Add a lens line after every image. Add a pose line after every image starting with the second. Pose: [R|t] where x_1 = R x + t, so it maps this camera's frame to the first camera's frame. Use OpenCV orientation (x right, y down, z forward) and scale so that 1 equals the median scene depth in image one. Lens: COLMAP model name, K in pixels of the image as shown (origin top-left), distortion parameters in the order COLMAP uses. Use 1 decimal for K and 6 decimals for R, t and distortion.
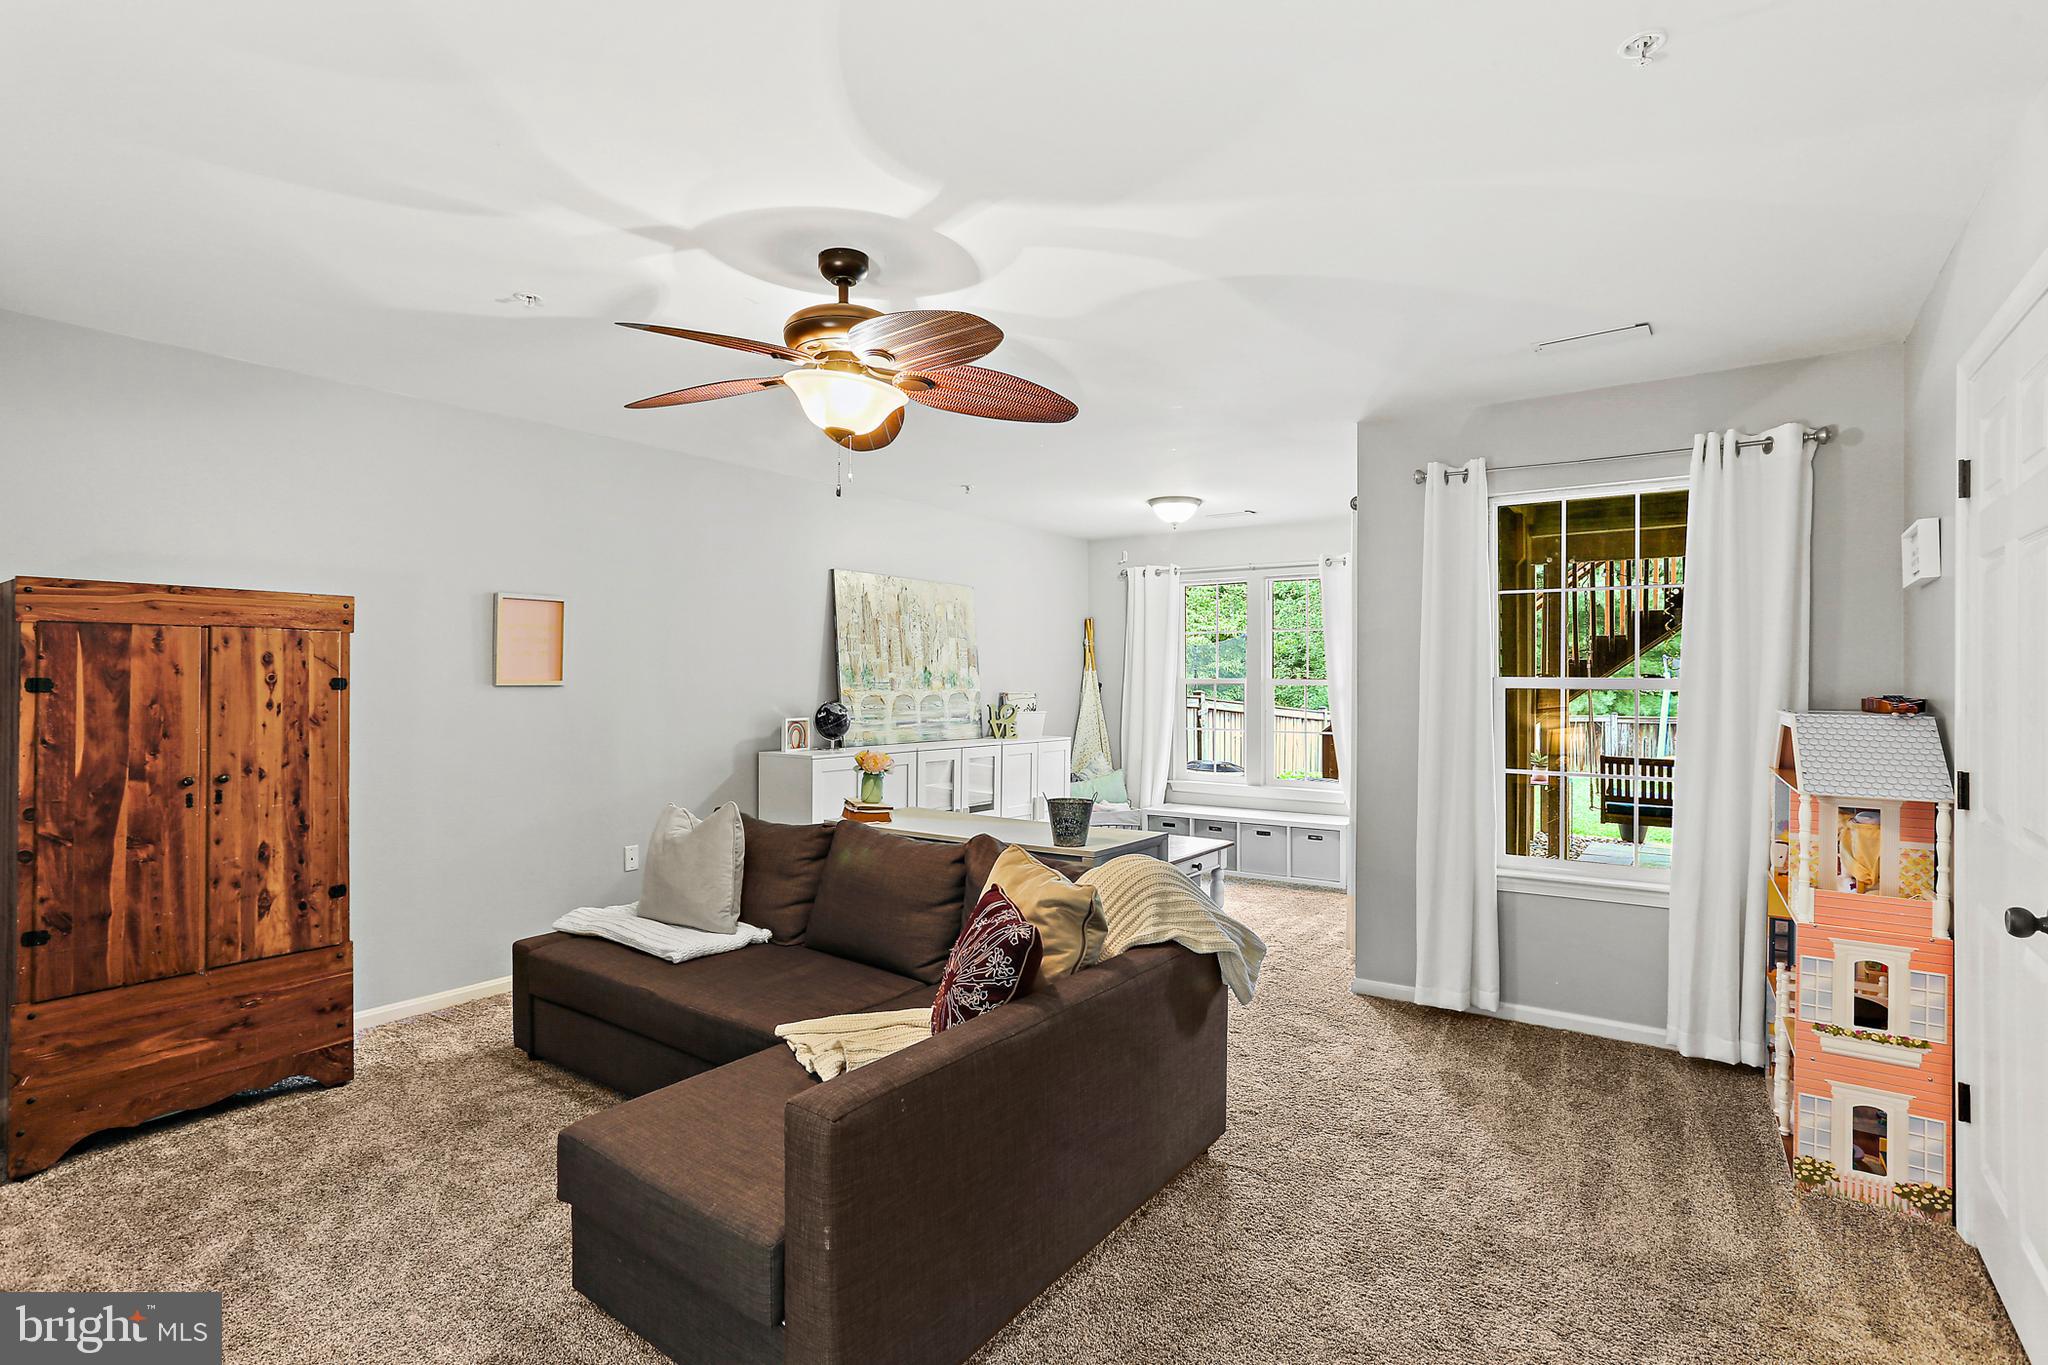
lens RADIAL K [[997.1, 0, 1005.2], [0, 997.1, 688.3], [0, 0, 1]] dist [-0.032035, 0.018897]
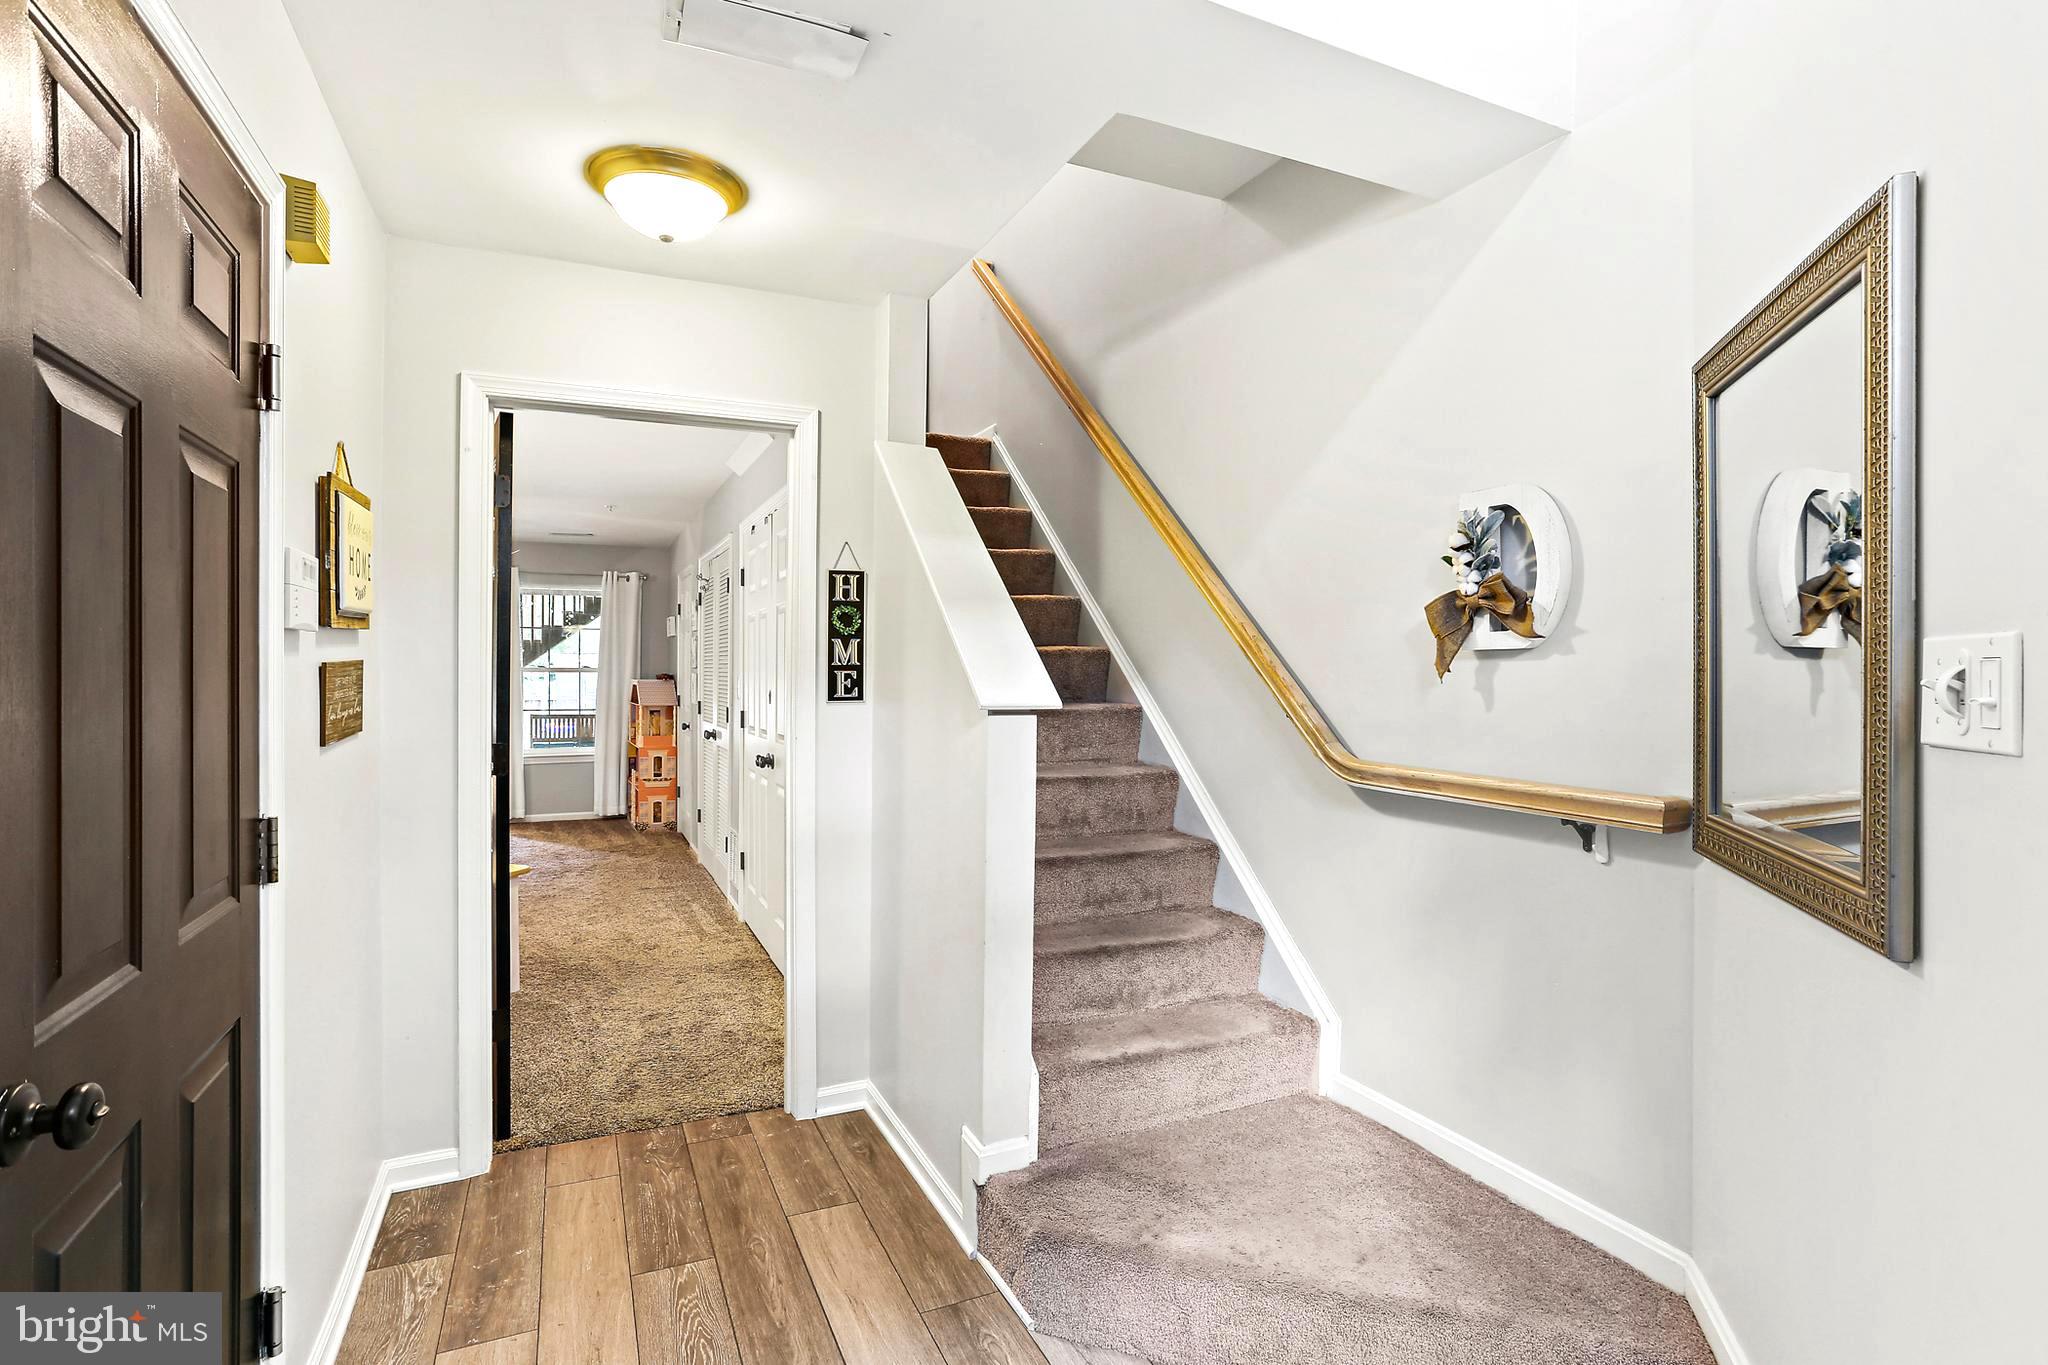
lens RADIAL K [[997.1, 0, 1017.0], [0, 997.1, 671.9], [0, 0, 1]] dist [-0.032035, 0.018897]
pose [[0.496383, -0.006585, 0.868079, -1.259435], [-0.002614, 0.999955, 0.009080, -0.030446], [-0.868100, -0.006776, 0.496343, -1.517282]]
